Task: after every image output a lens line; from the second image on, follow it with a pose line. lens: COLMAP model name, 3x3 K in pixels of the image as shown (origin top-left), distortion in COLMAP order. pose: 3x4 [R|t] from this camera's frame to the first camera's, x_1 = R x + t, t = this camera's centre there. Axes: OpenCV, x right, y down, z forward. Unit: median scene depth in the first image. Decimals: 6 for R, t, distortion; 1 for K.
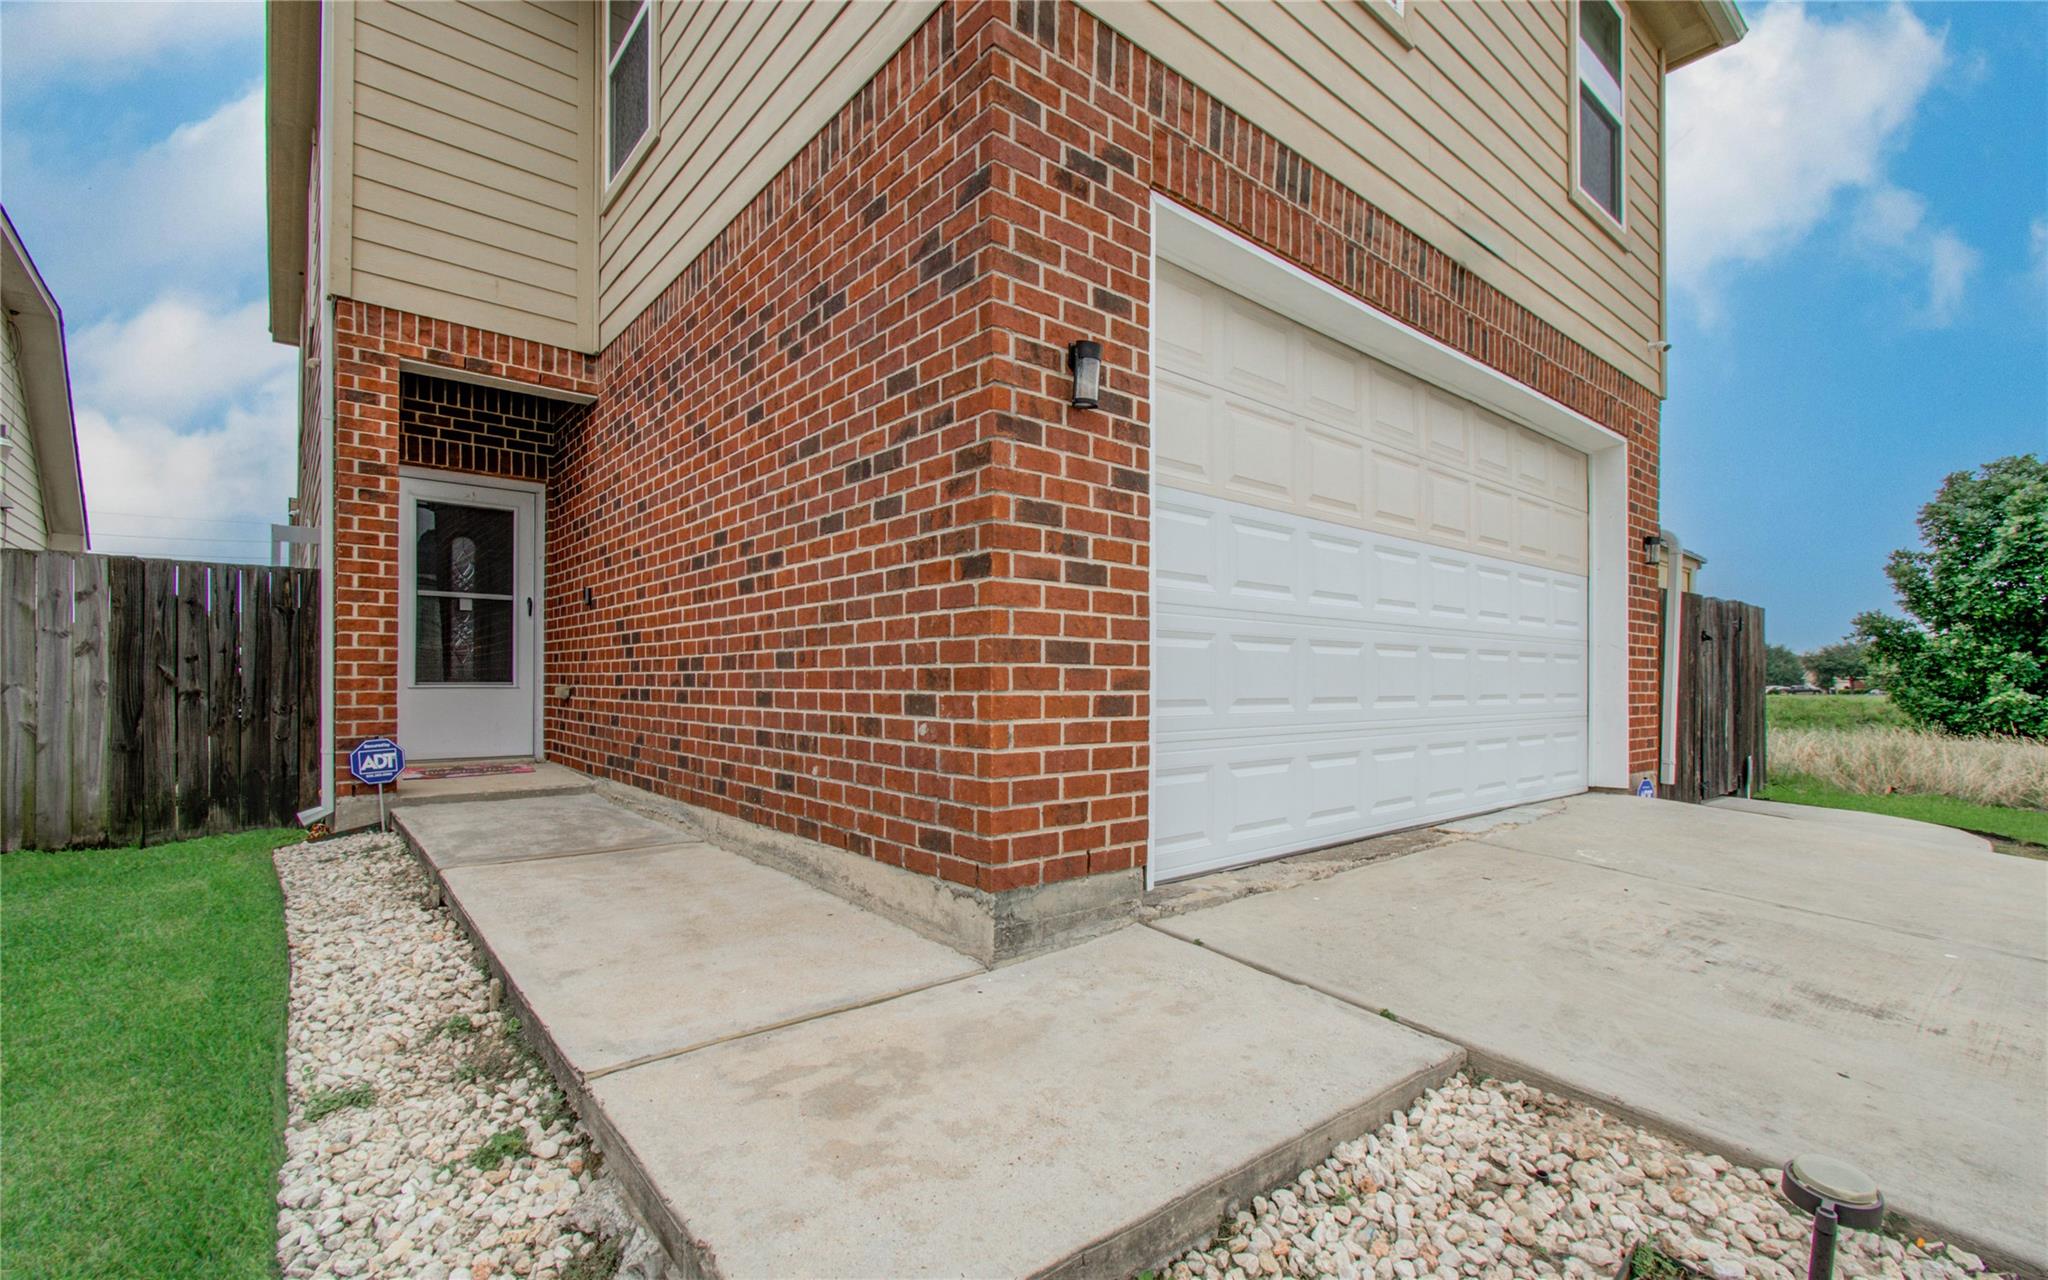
lens RADIAL K [[888.0, 0, 1037.0], [0, 888.0, 672.7], [0, 0, 1]] dist [-0.002351, -0.000245]
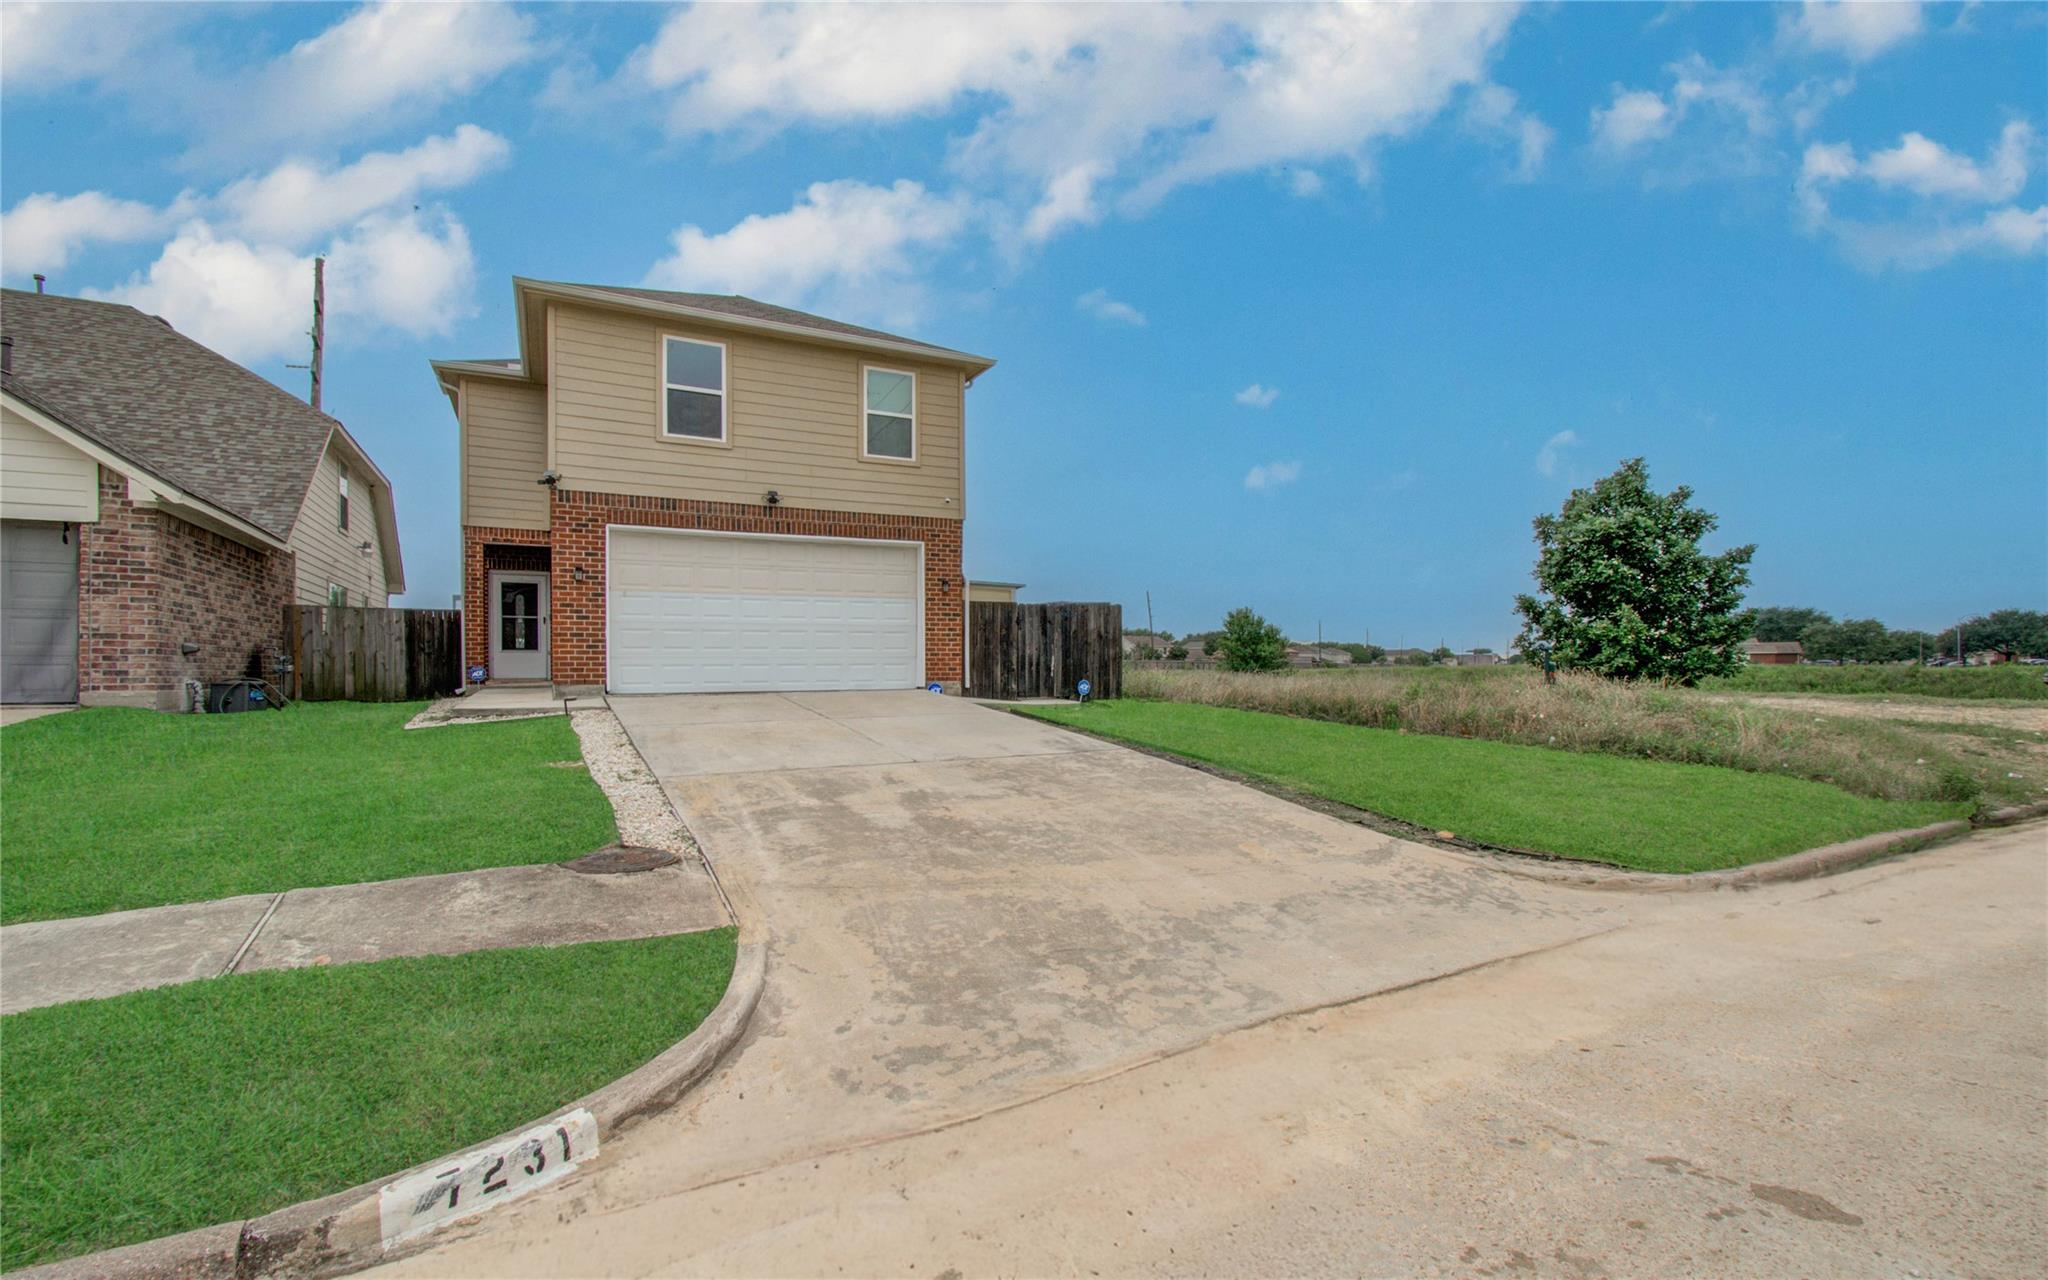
lens RADIAL K [[888.0, 0, 1024.0], [0, 888.0, 651.6], [0, 0, 1]] dist [-0.002351, -0.000245]
pose [[0.977032, -0.014015, -0.212631, 1.496317], [0.012874, 0.999894, -0.006753, 0.057648], [0.212703, 0.003860, 0.977109, -1.361948]]
